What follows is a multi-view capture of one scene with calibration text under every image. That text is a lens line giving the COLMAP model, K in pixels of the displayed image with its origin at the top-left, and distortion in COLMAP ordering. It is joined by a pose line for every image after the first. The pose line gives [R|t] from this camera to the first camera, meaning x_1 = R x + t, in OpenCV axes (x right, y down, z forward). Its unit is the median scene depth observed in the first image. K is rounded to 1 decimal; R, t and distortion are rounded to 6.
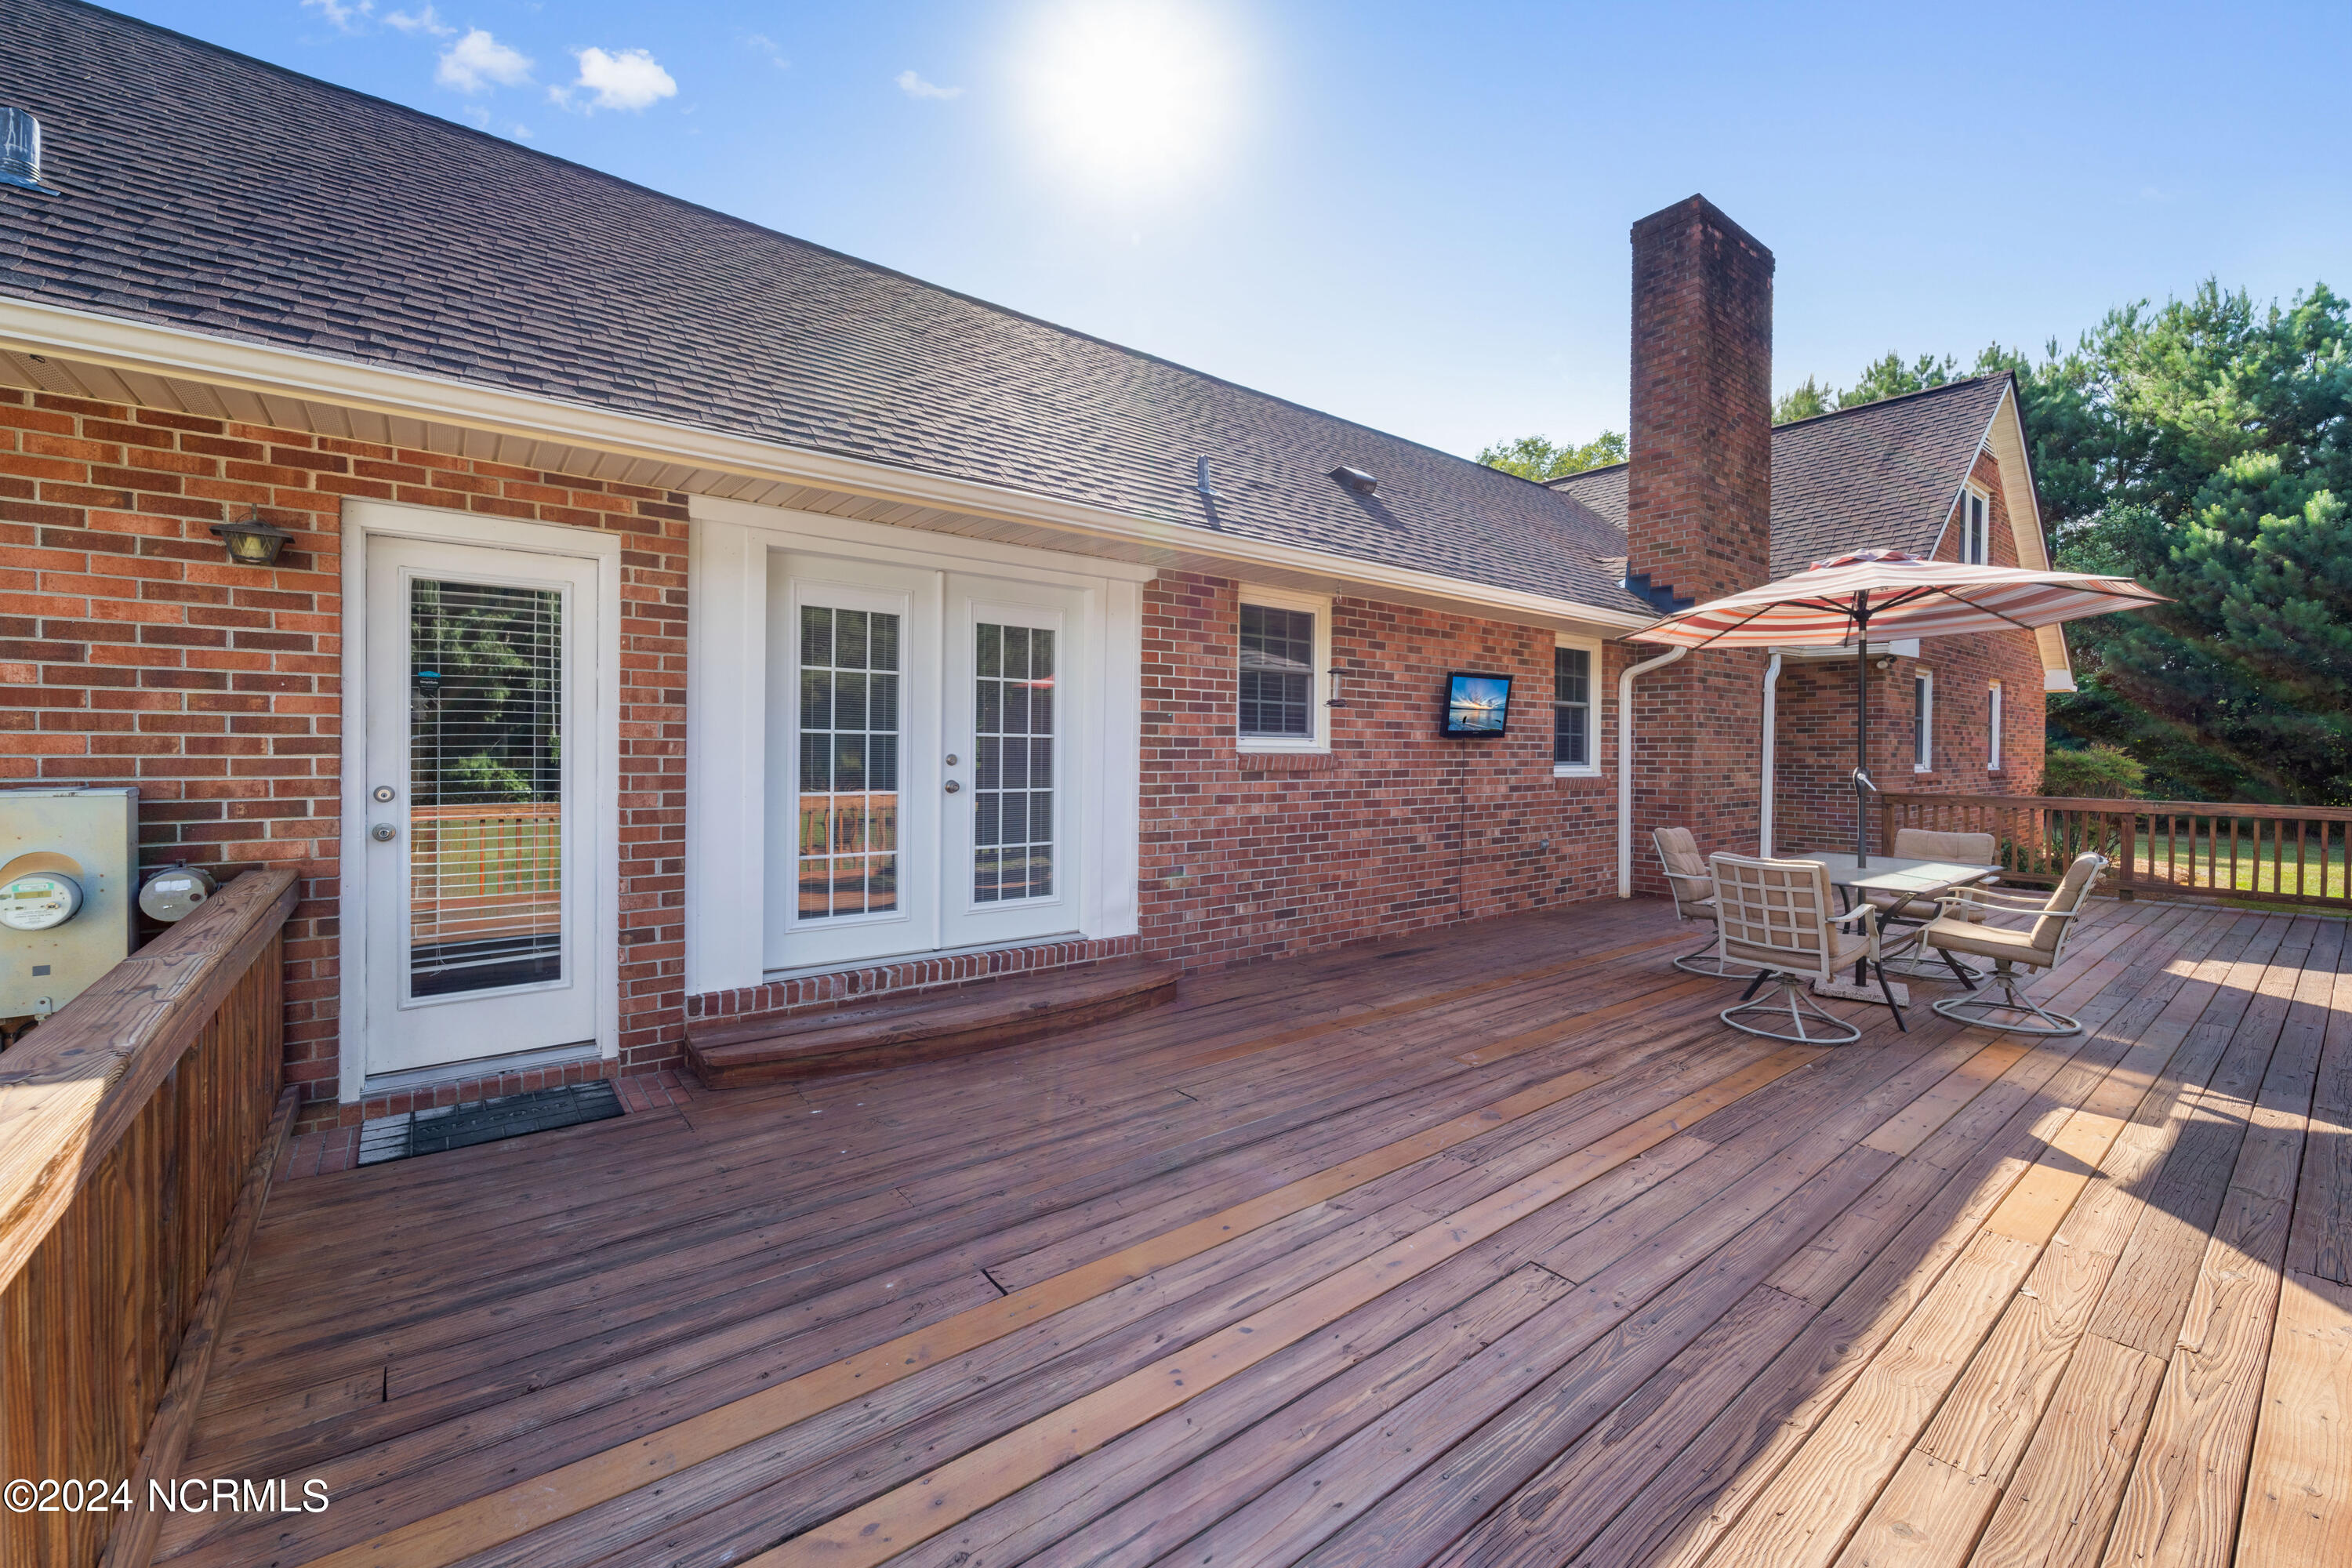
lens RADIAL K [[939.2, 0, 1171.4], [0, 939.2, 764.8], [0, 0, 1]] dist [0.004065, -0.002341]
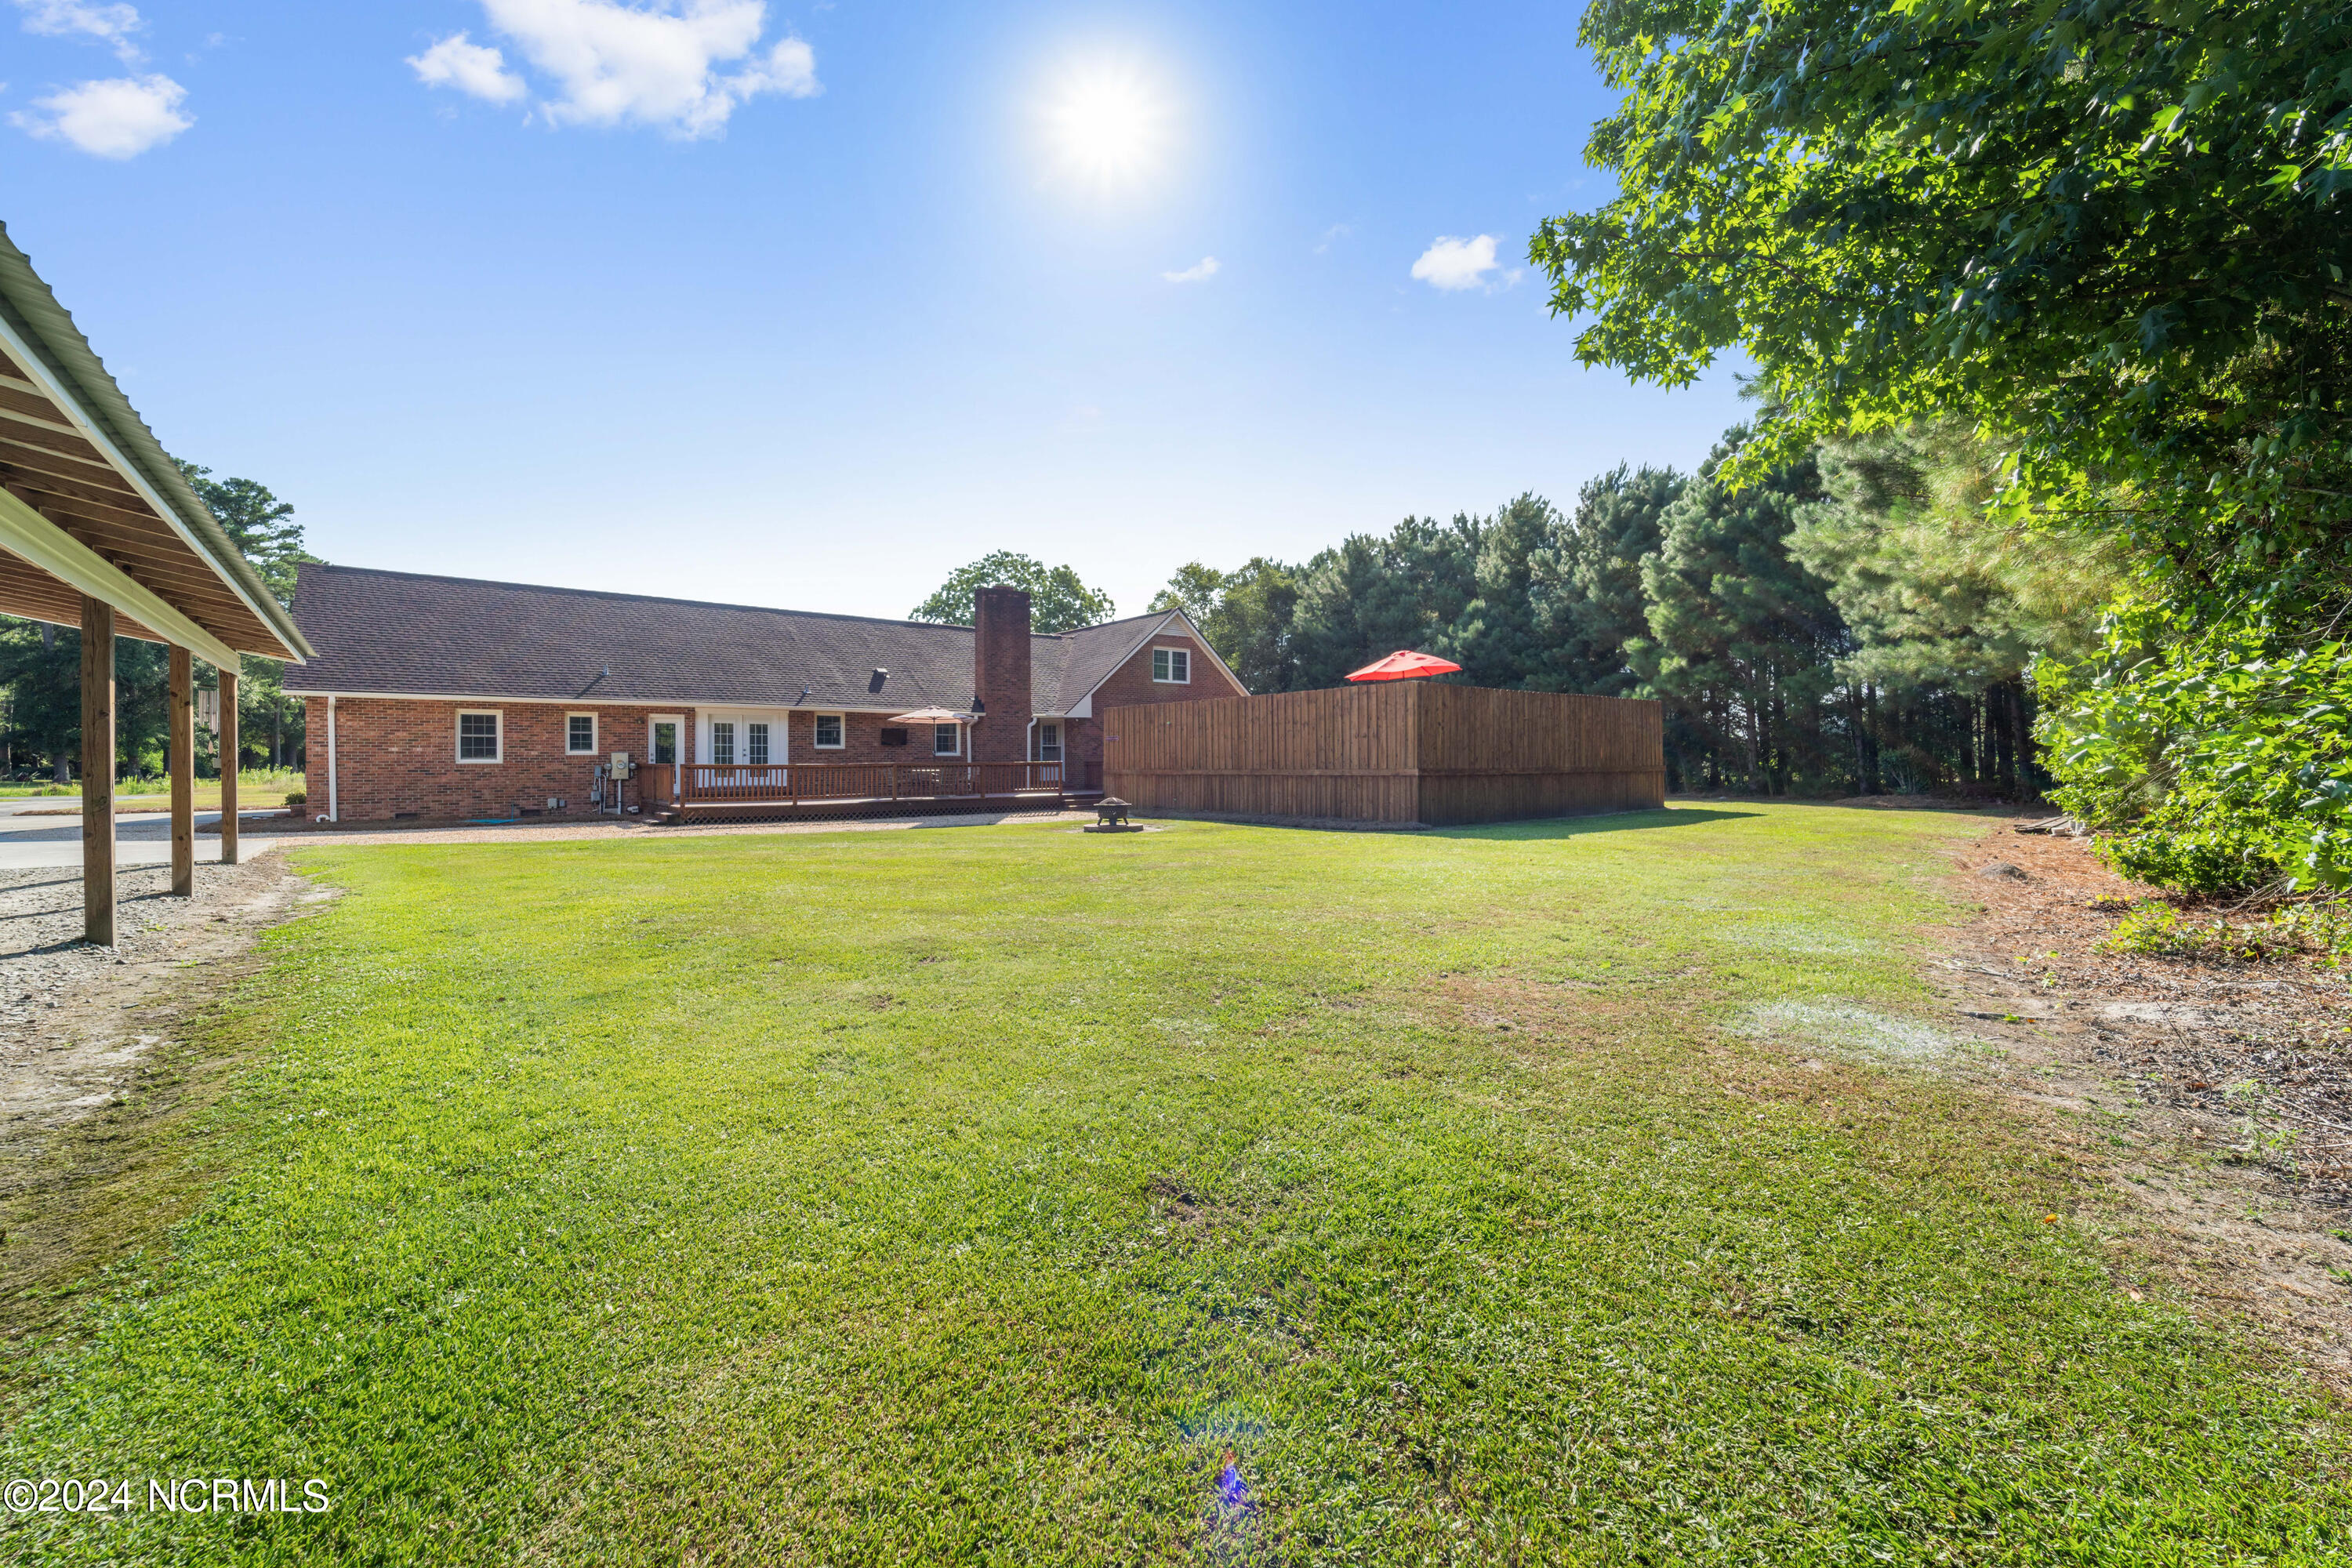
lens RADIAL K [[939.2, 0, 1175.4], [0, 939.2, 777.5], [0, 0, 1]] dist [0.004065, -0.002341]
pose [[0.999810, -0.016294, 0.010694, 1.631055], [0.016339, 0.999858, -0.004139, 0.161269], [-0.010625, 0.004313, 0.999934, -3.308555]]
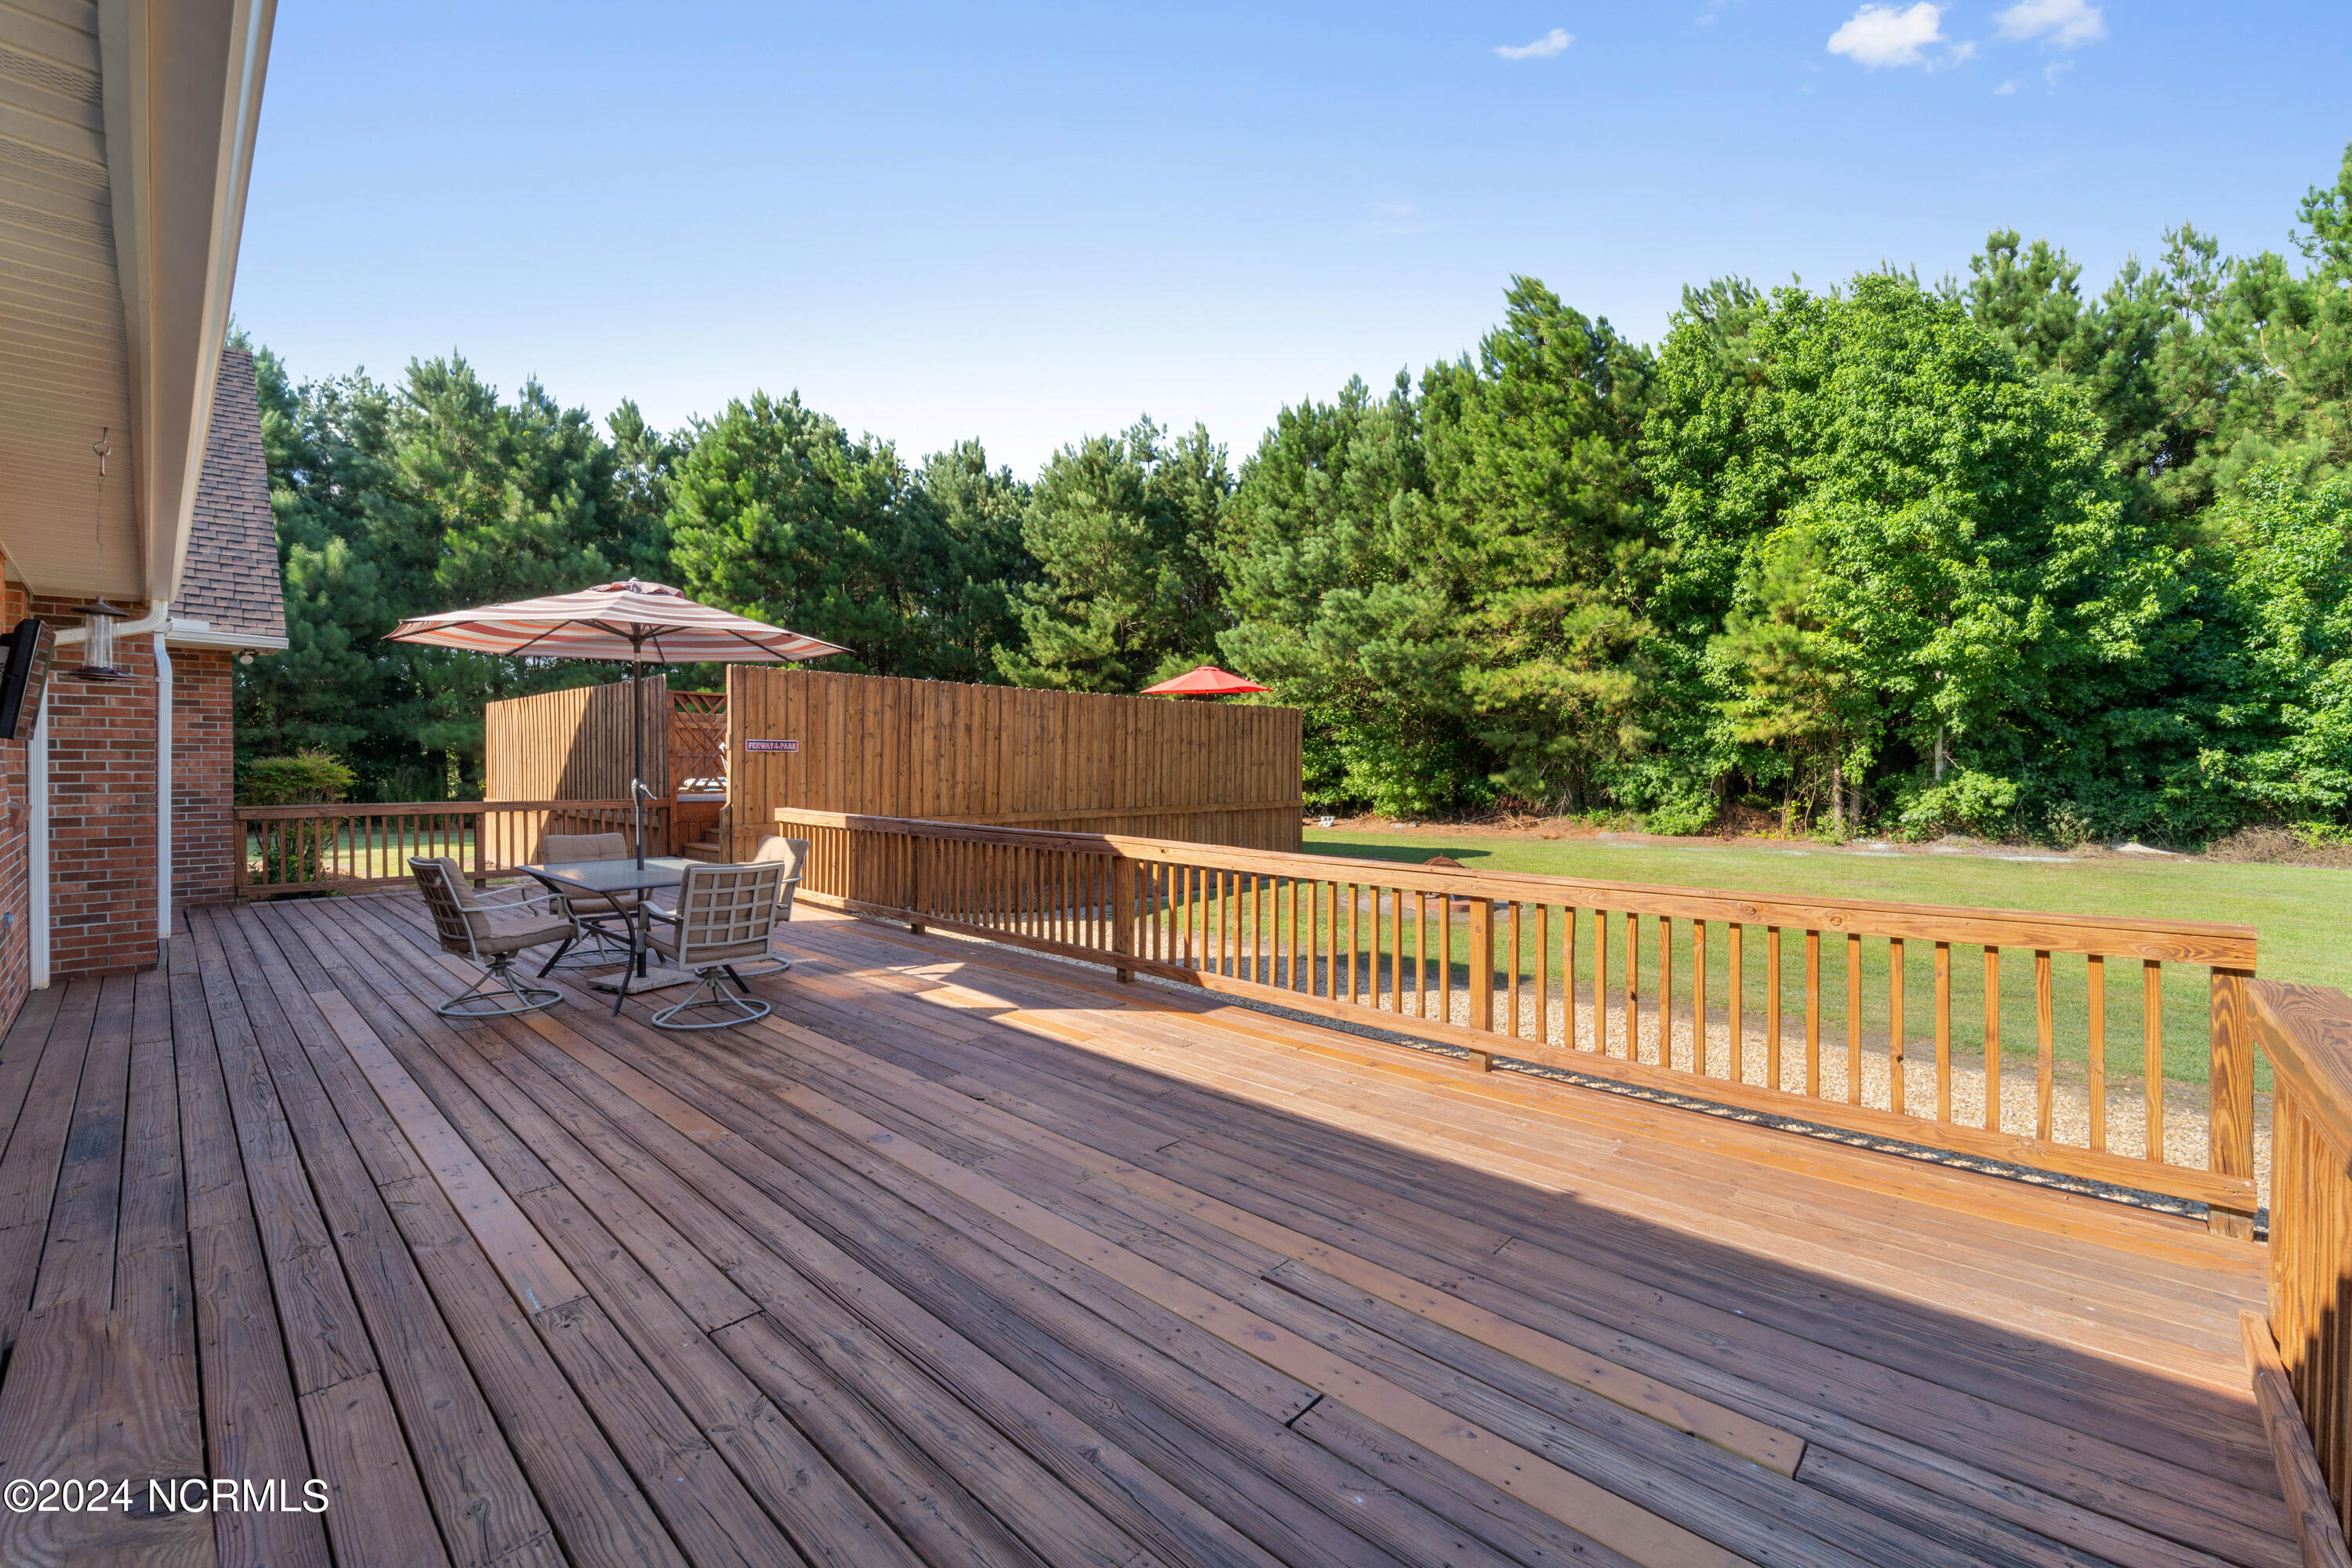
lens RADIAL K [[939.2, 0, 1163.4], [0, 939.2, 769.9], [0, 0, 1]] dist [0.004065, -0.002341]
pose [[-0.157994, -0.011628, 0.987372, -0.368392], [0.007390, 0.999889, 0.012958, -0.014540], [-0.987412, 0.009344, -0.157891, 0.462972]]
